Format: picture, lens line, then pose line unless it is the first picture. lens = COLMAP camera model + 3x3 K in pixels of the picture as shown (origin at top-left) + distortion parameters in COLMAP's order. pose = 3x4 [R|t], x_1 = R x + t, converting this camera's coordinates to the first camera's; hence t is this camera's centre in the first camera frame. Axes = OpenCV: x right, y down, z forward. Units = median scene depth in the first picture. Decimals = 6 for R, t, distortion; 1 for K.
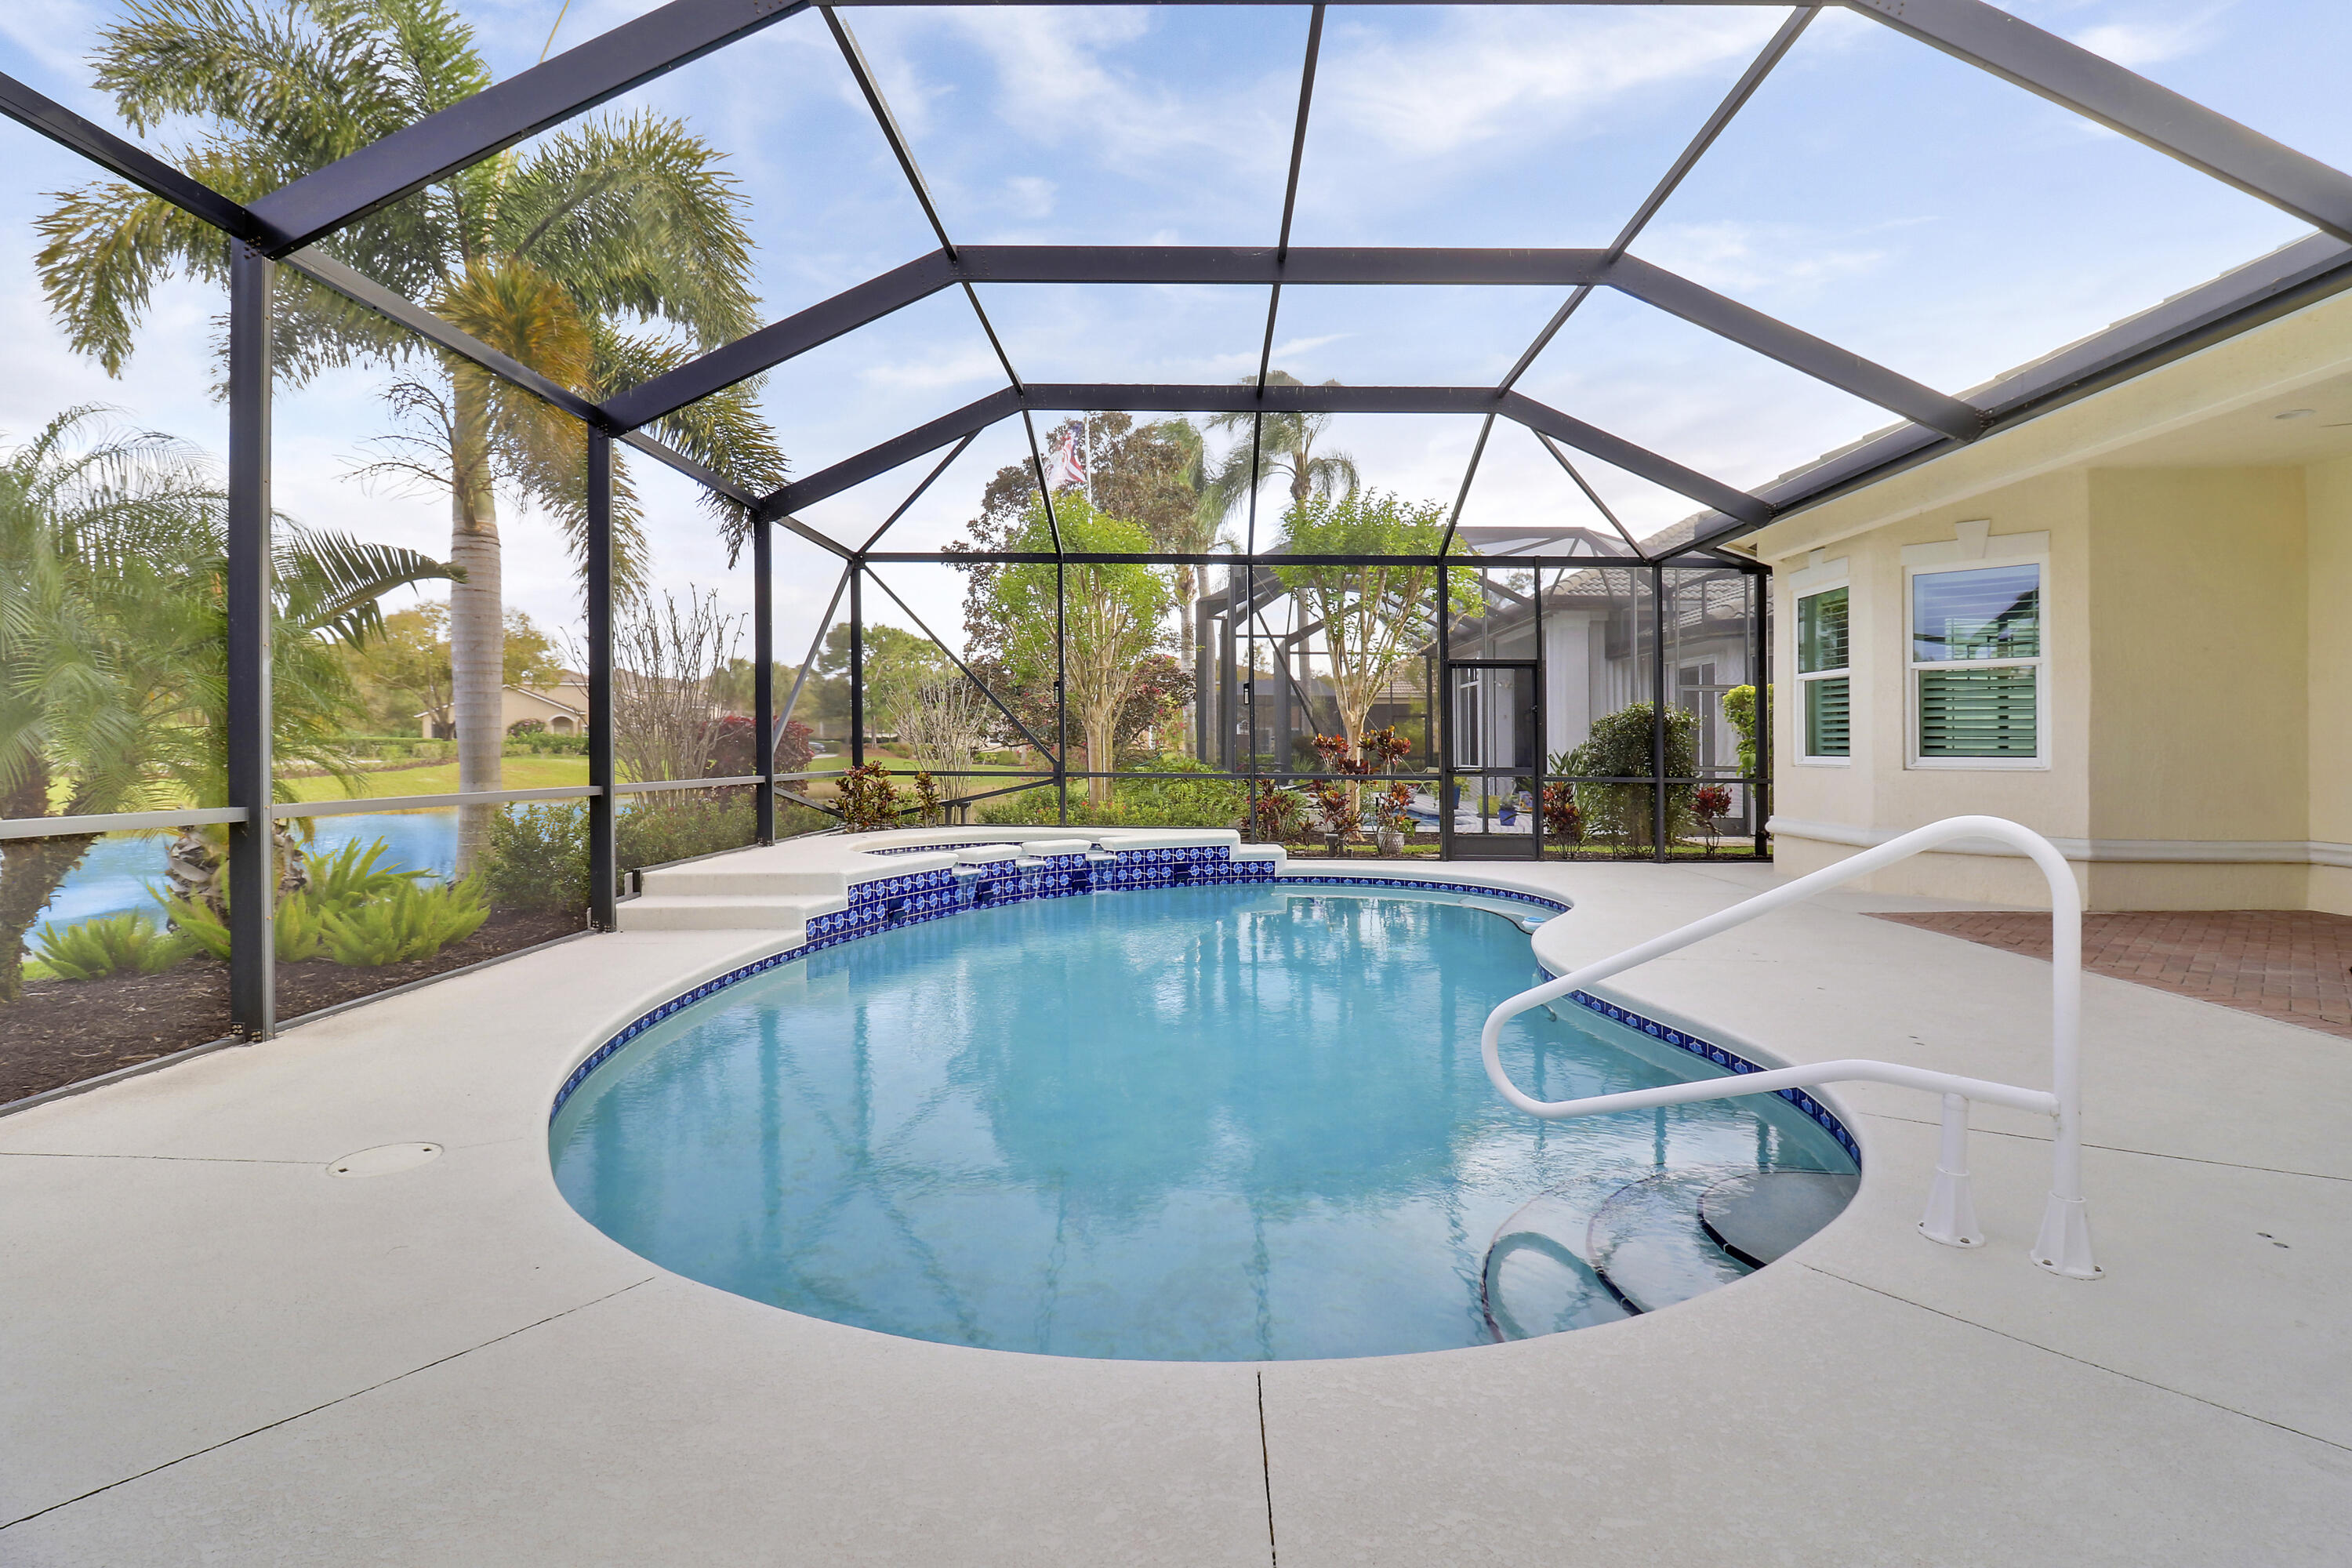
lens RADIAL K [[1104.5, 0, 1188.7], [0, 1104.5, 768.7], [0, 0, 1]] dist [0.000583, -0.012864]
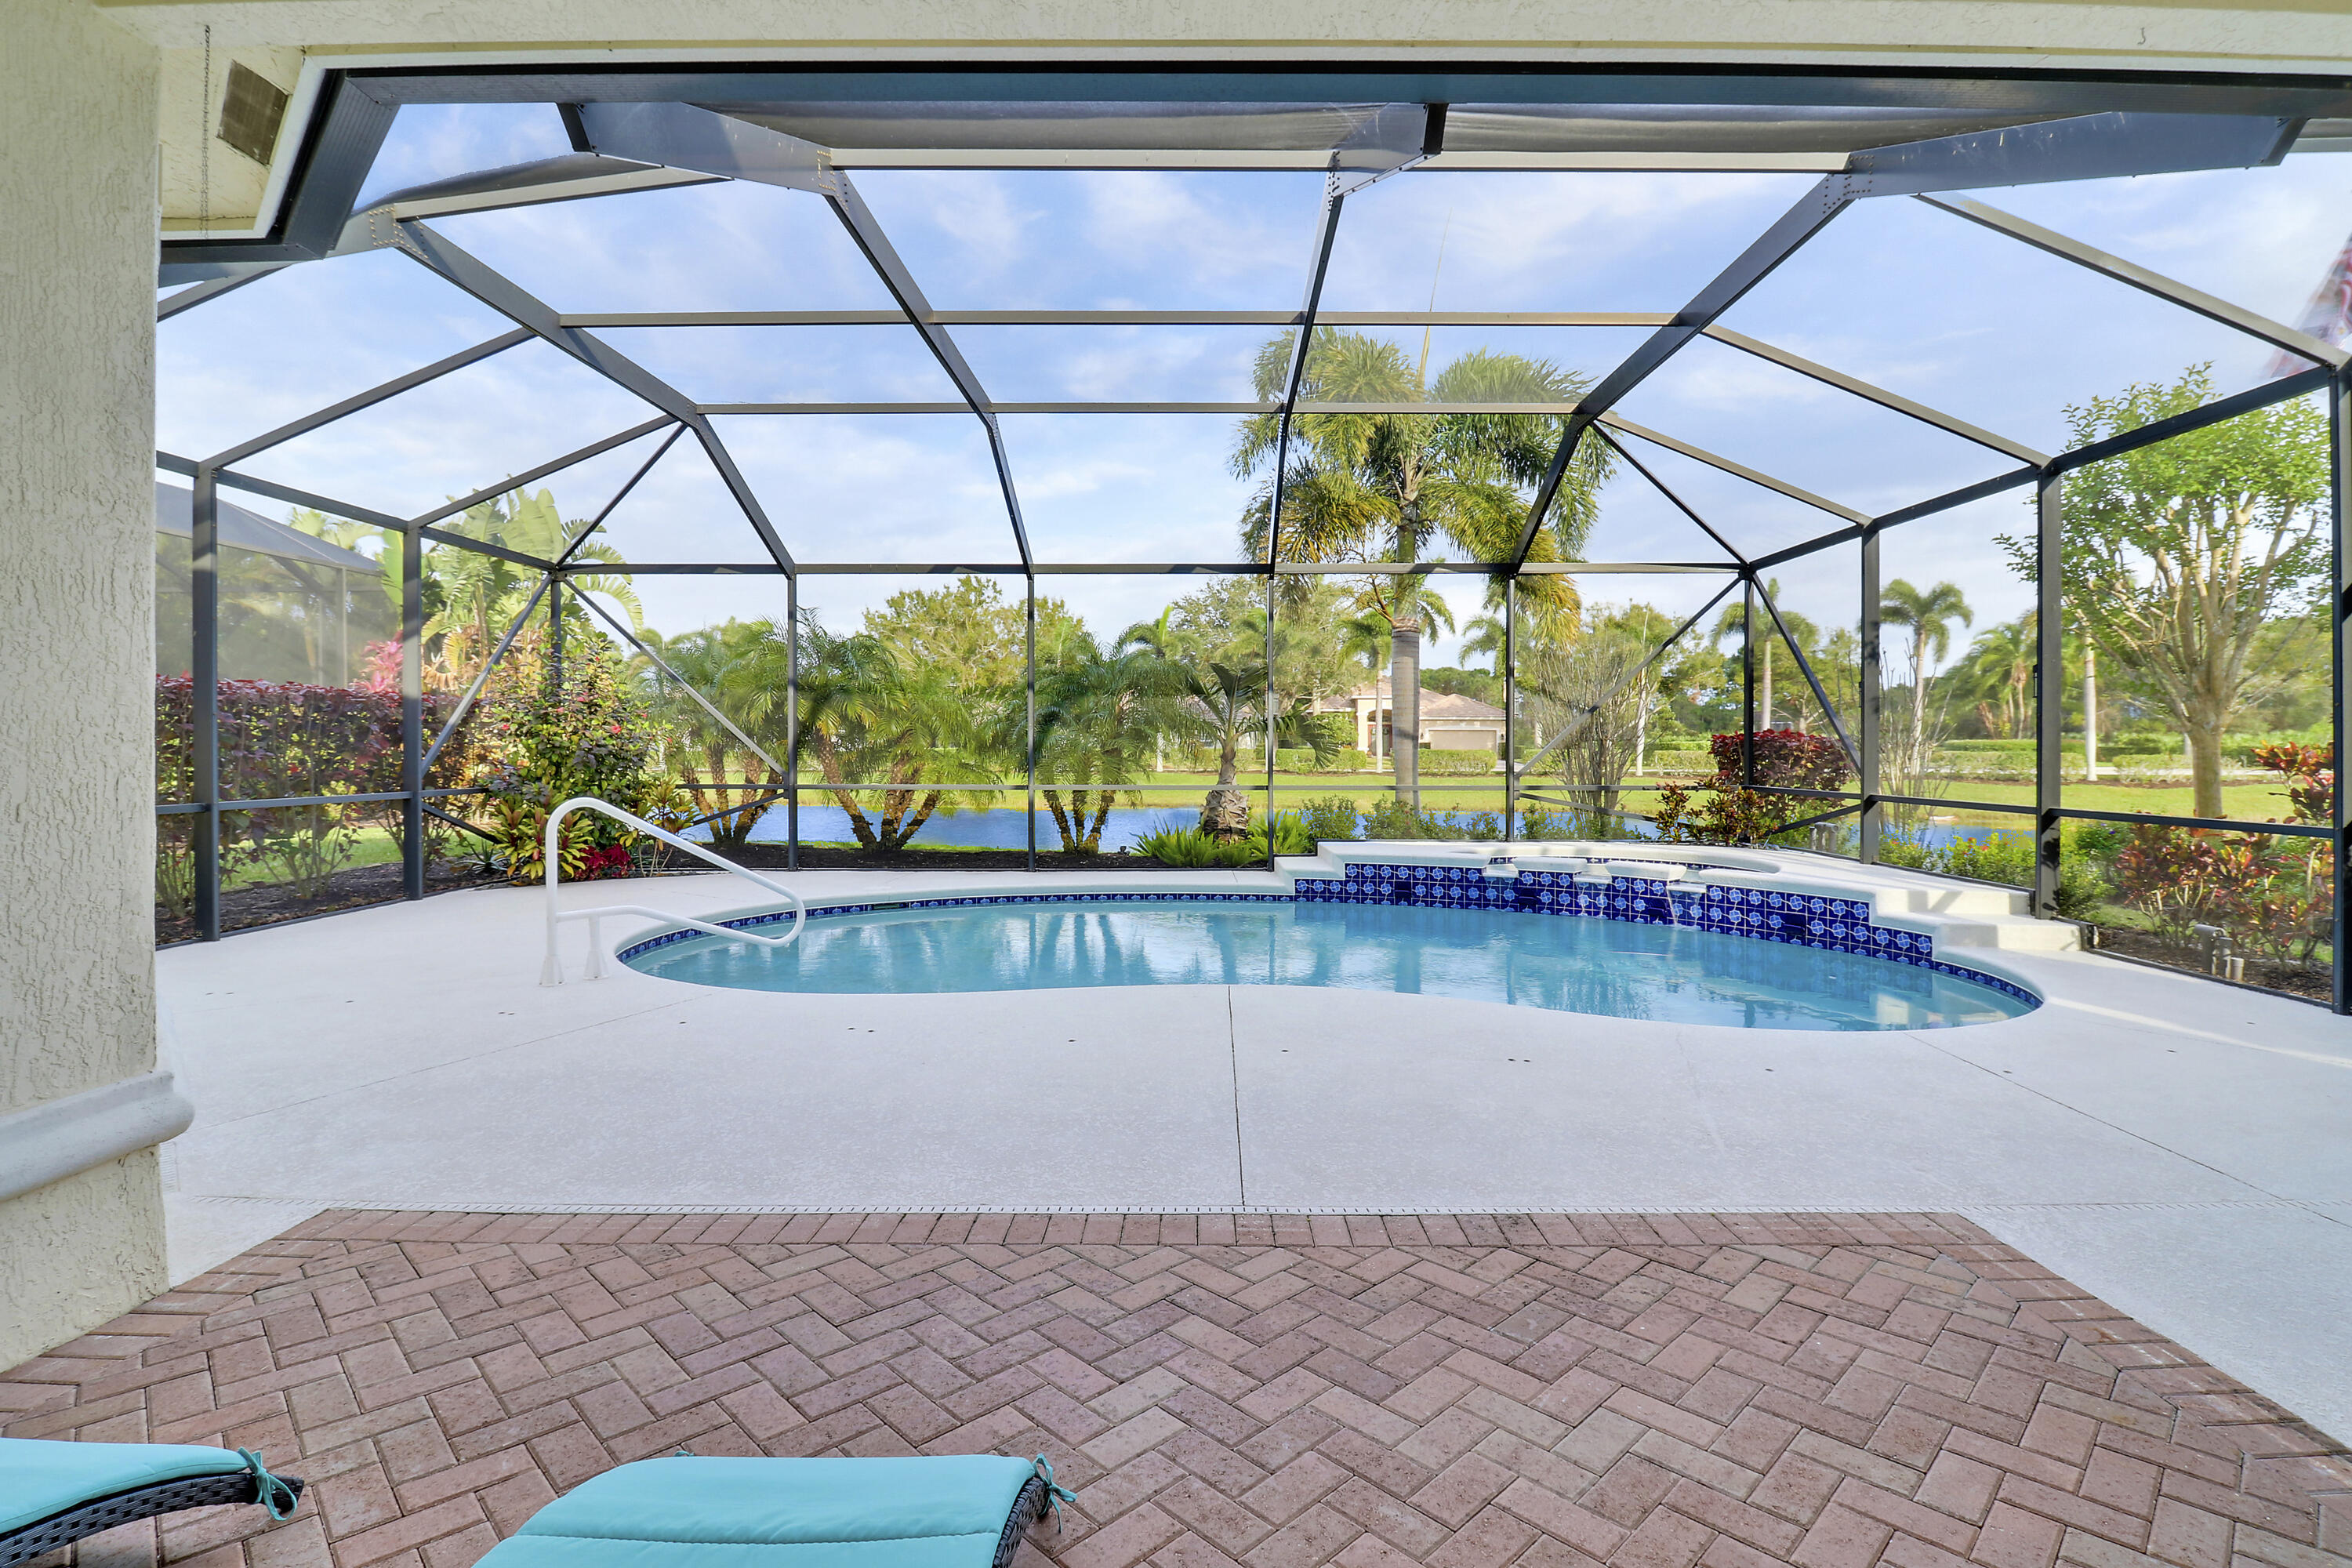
lens RADIAL K [[1111.6, 0, 1191.8], [0, 1111.6, 738.8], [0, 0, 1]] dist [0.001894, -0.011905]
pose [[-0.003476, -0.016167, -0.999863, 0.850665], [-0.017944, 0.999709, -0.016103, -0.019718], [0.999833, 0.017886, -0.003765, 0.622167]]
